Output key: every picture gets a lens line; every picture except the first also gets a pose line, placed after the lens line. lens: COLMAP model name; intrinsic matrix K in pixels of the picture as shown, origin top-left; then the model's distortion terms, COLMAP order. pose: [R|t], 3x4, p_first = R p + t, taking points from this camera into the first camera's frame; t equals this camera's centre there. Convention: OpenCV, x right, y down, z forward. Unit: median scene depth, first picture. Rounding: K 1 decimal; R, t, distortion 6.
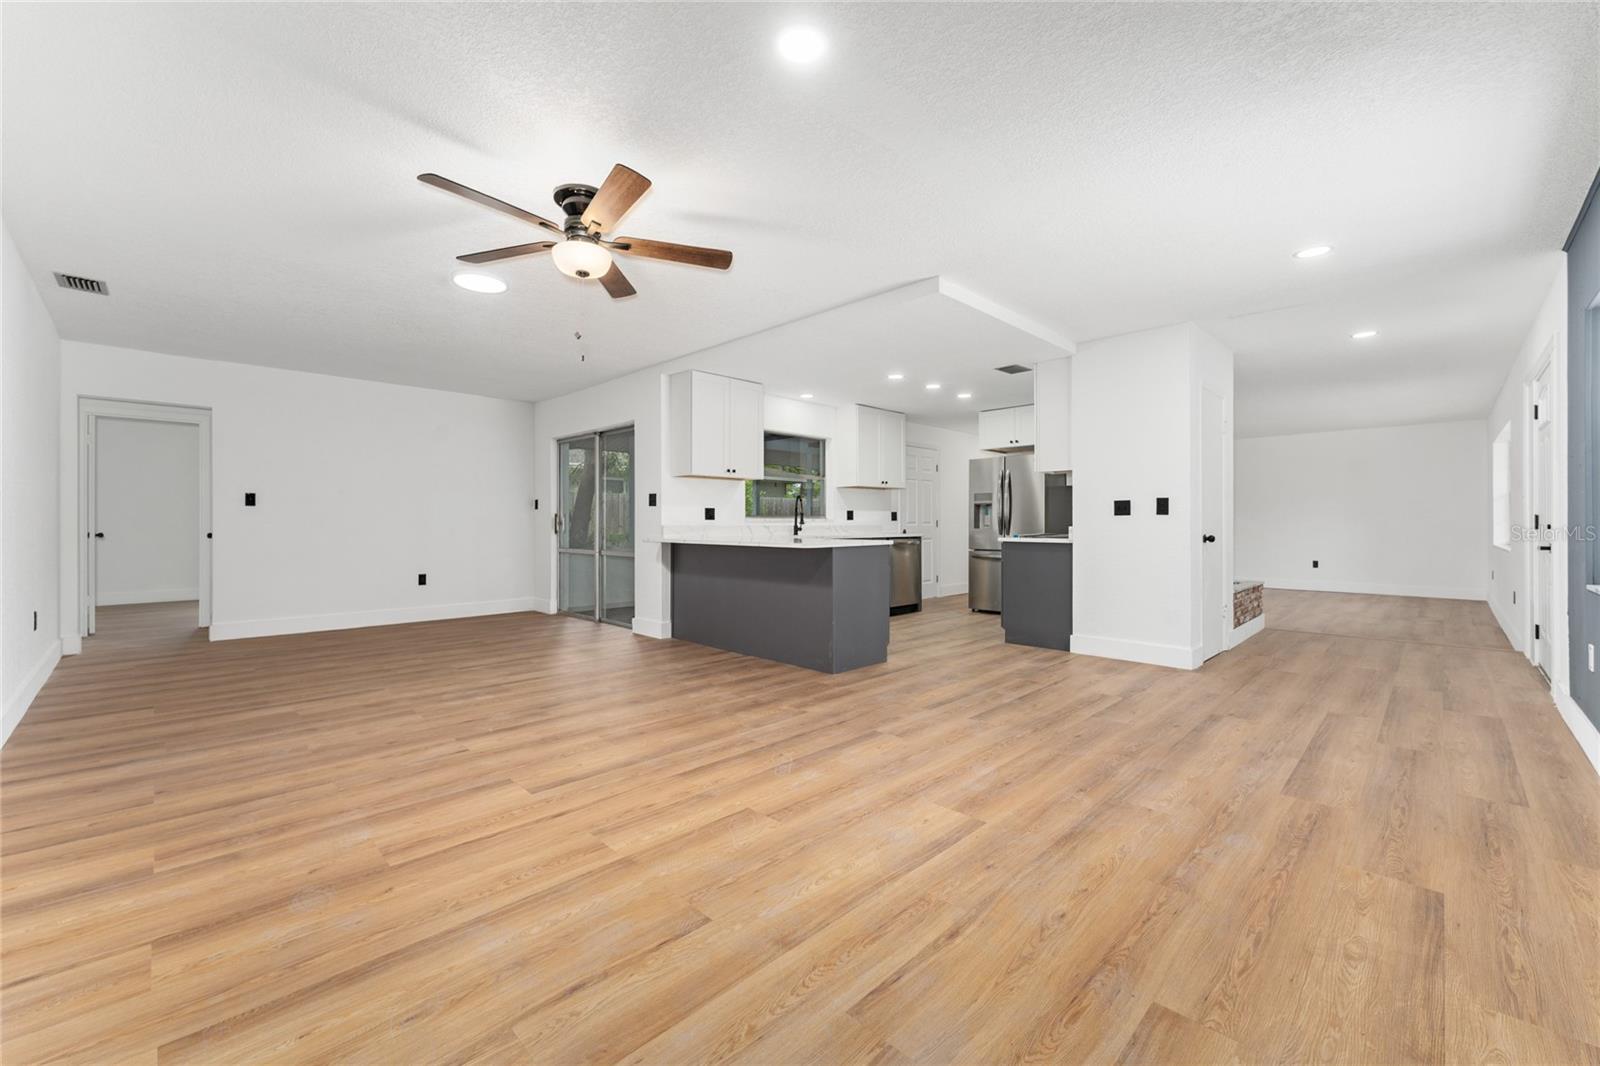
lens RADIAL K [[641.2, 0, 800.9], [0, 641.2, 523.1], [0, 0, 1]] dist [0.000266, 0.000040]
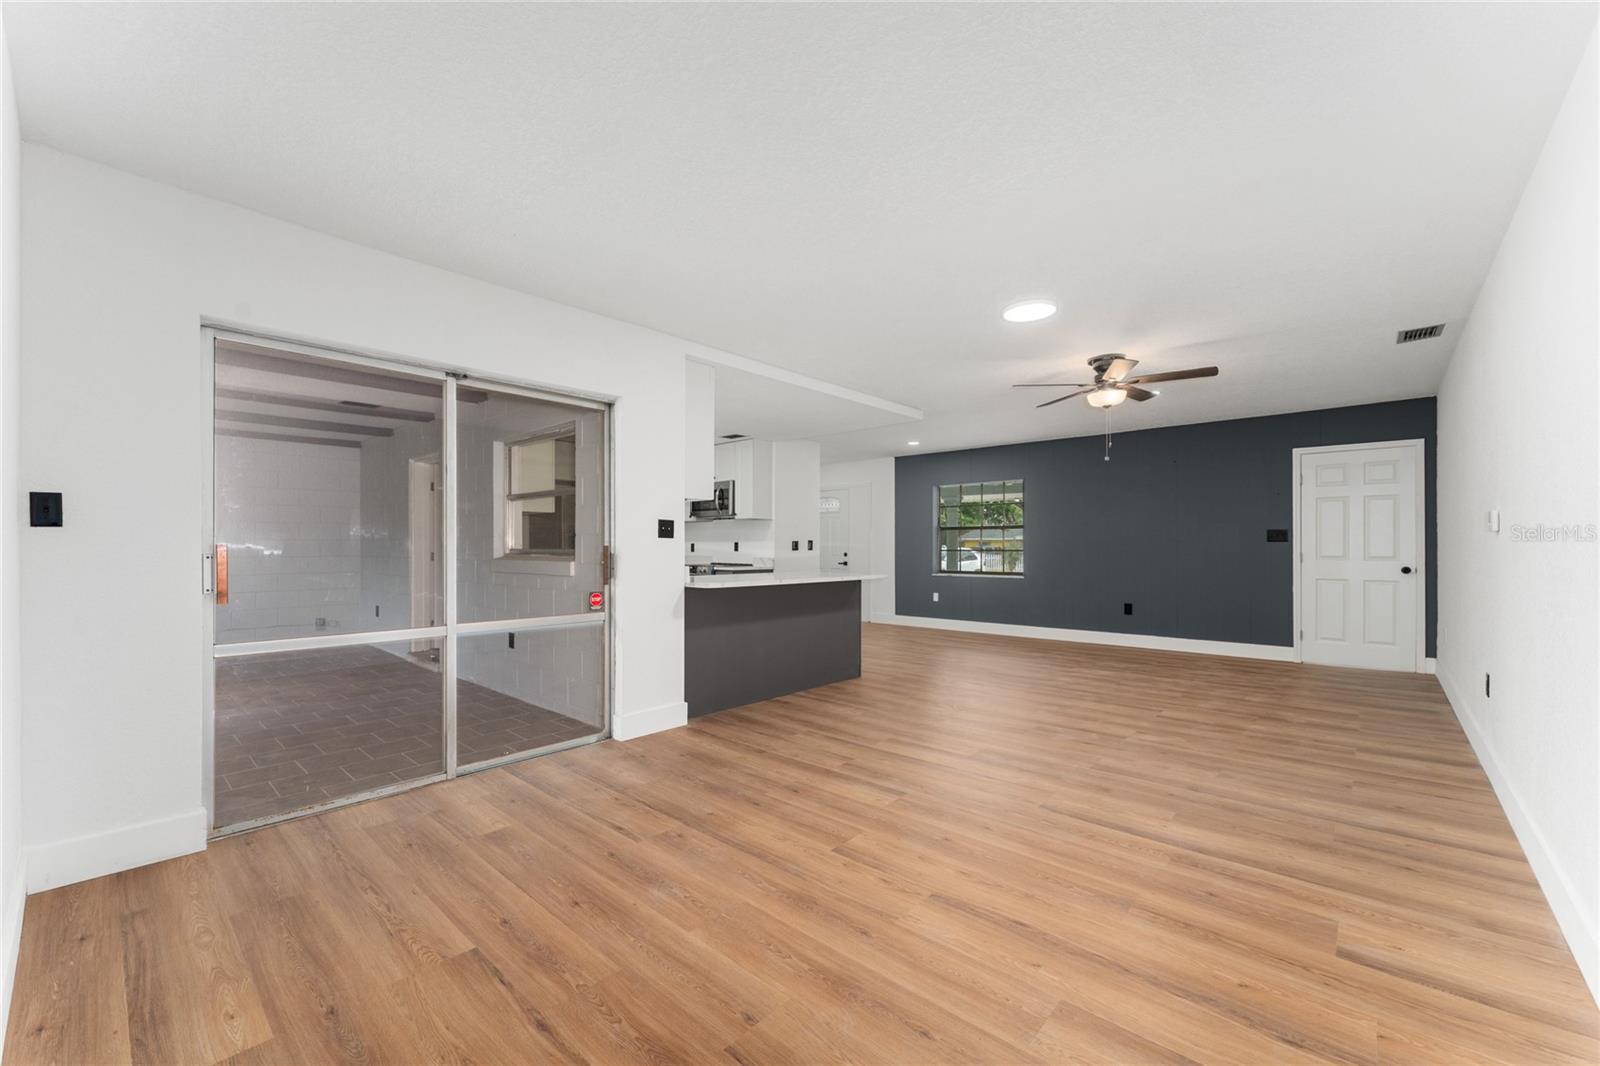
lens RADIAL K [[640.8, 0, 804.2], [0, 640.8, 541.2], [0, 0, 1]] dist [0.000429, 0.000022]
pose [[-0.054223, 0.007156, 0.998503, -1.743155], [0.007436, 0.999949, -0.006763, -0.038207], [-0.998501, 0.007058, -0.054273, 1.687499]]
